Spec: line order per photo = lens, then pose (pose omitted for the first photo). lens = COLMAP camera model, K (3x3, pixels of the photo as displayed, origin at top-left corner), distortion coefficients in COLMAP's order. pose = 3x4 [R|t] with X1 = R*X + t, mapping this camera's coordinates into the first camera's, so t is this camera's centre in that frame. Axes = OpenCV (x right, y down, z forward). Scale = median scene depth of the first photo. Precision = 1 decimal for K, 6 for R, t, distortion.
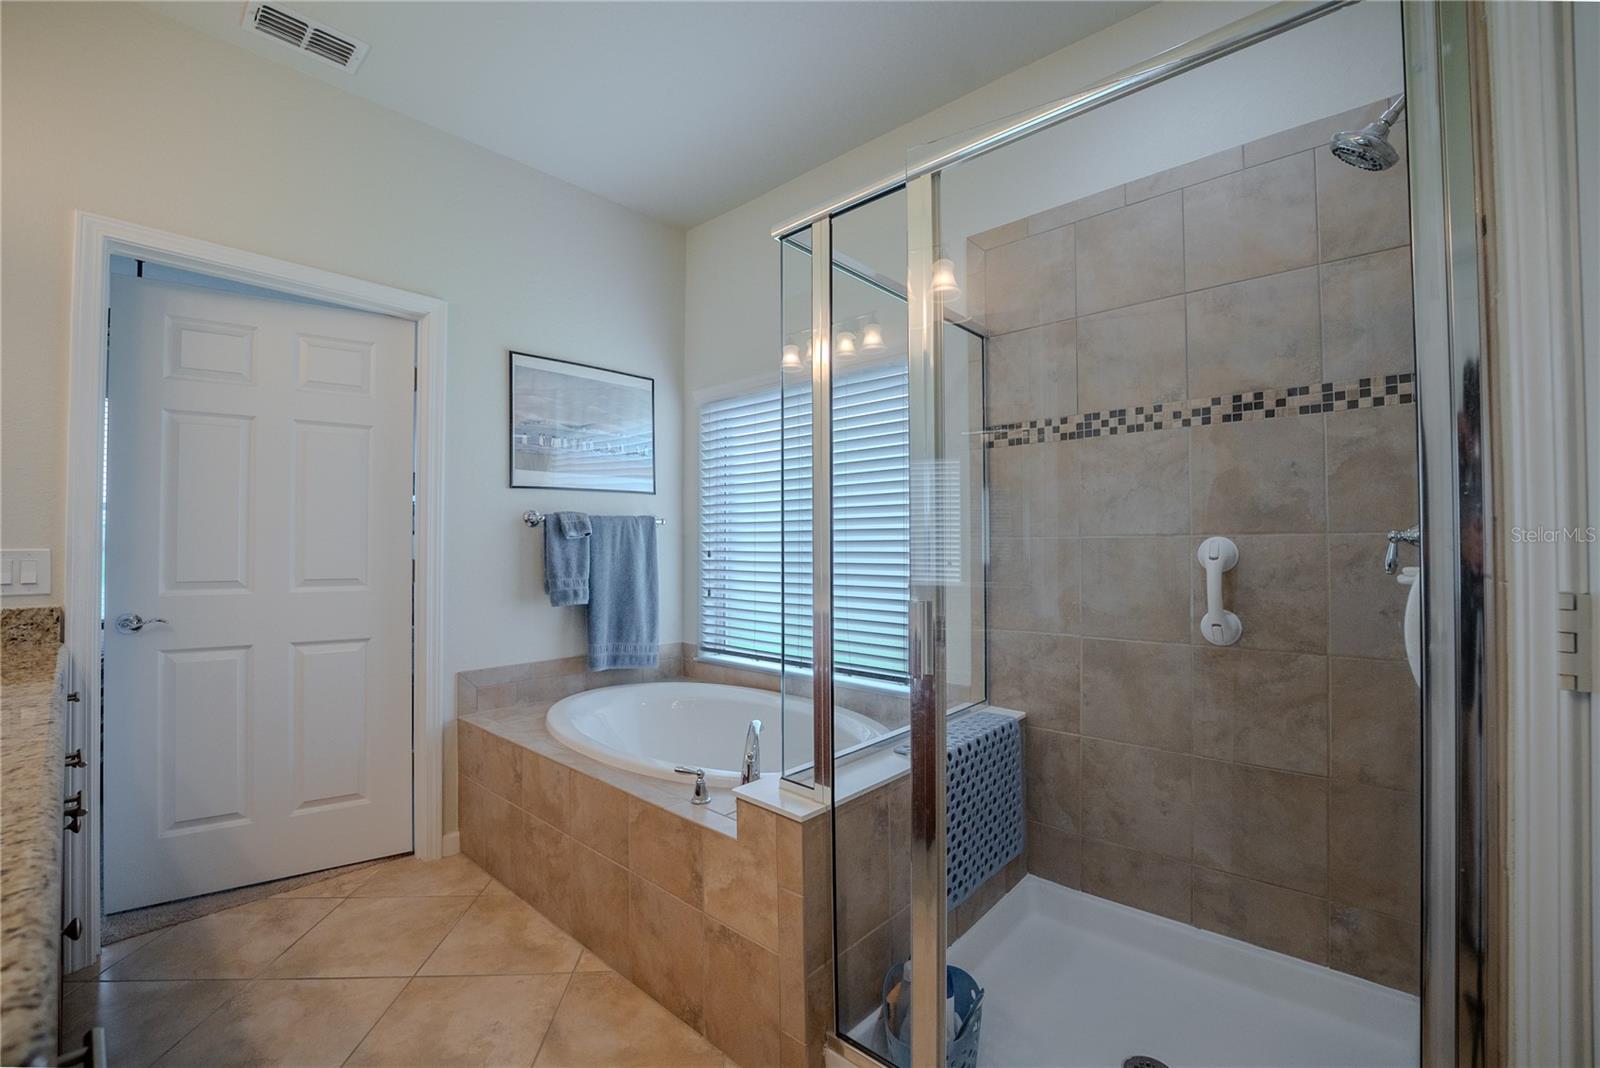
lens RADIAL K [[666.4, 0, 809.2], [0, 666.4, 535.3], [0, 0, 1]] dist [-0.025077, 0.001767]
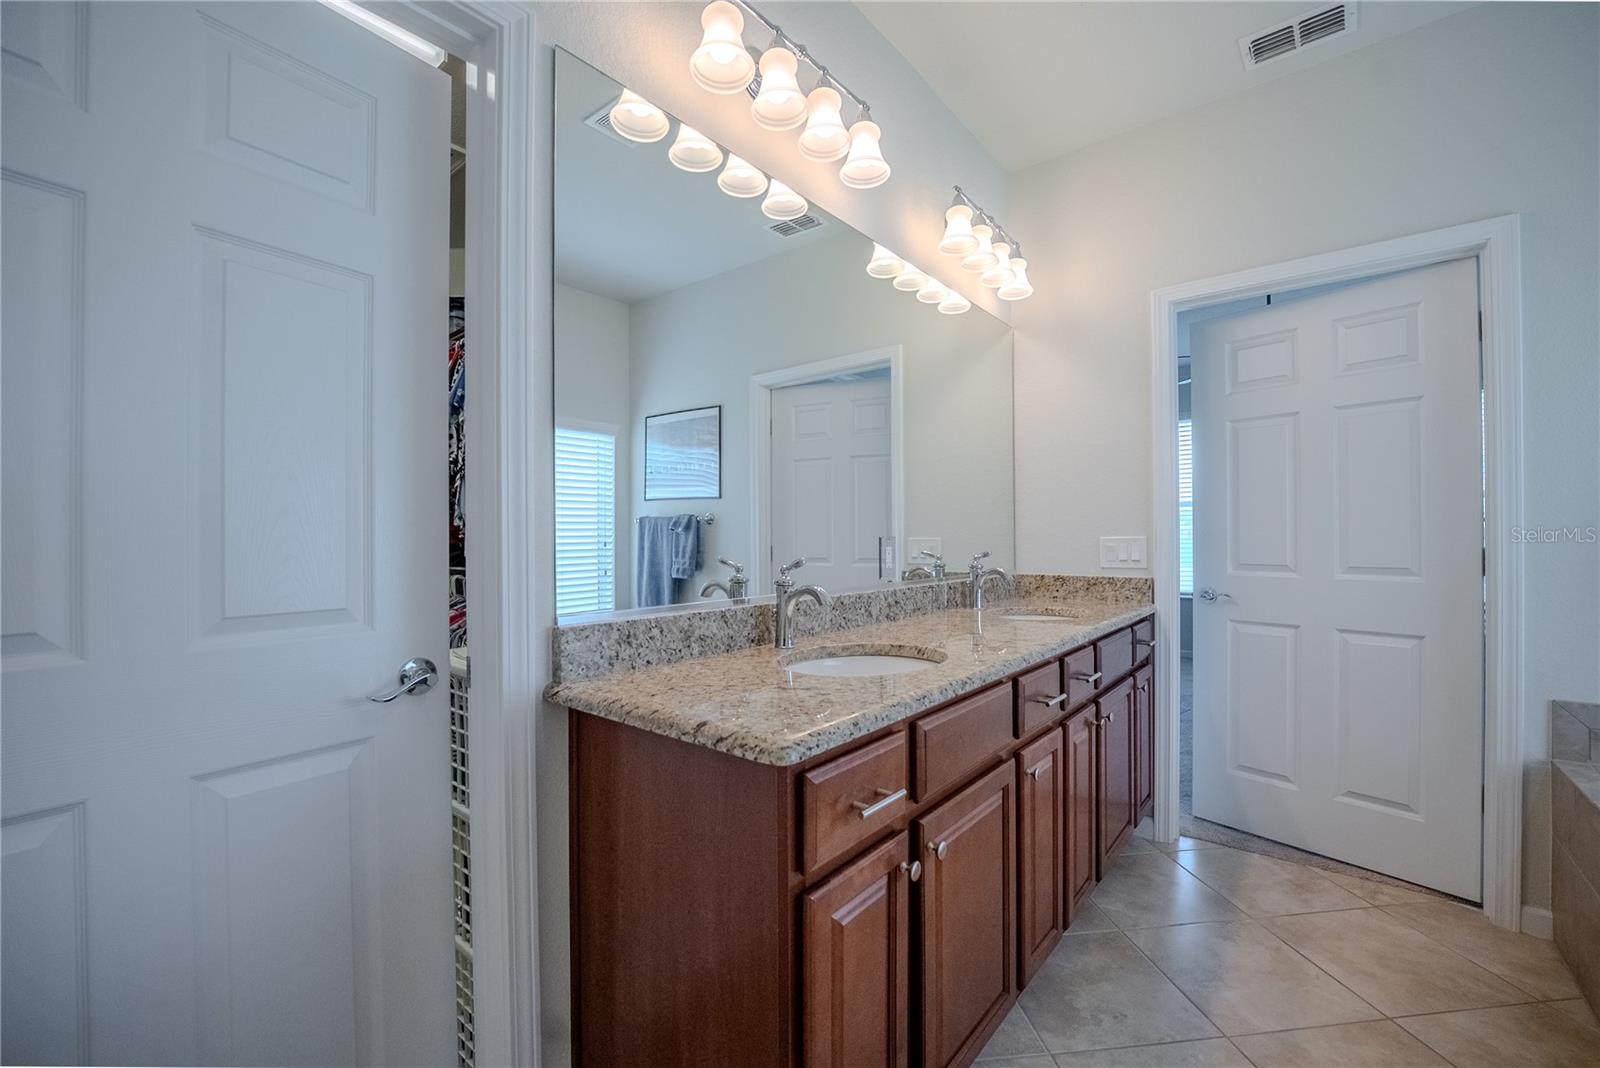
lens RADIAL K [[666.4, 0, 800.7], [0, 666.4, 535.2], [0, 0, 1]] dist [-0.025077, 0.001767]
pose [[0.033569, -0.004360, -0.999427, 0.195738], [0.022578, 0.999739, -0.003603, 0.004975], [0.999181, -0.022444, 0.033659, 0.150516]]
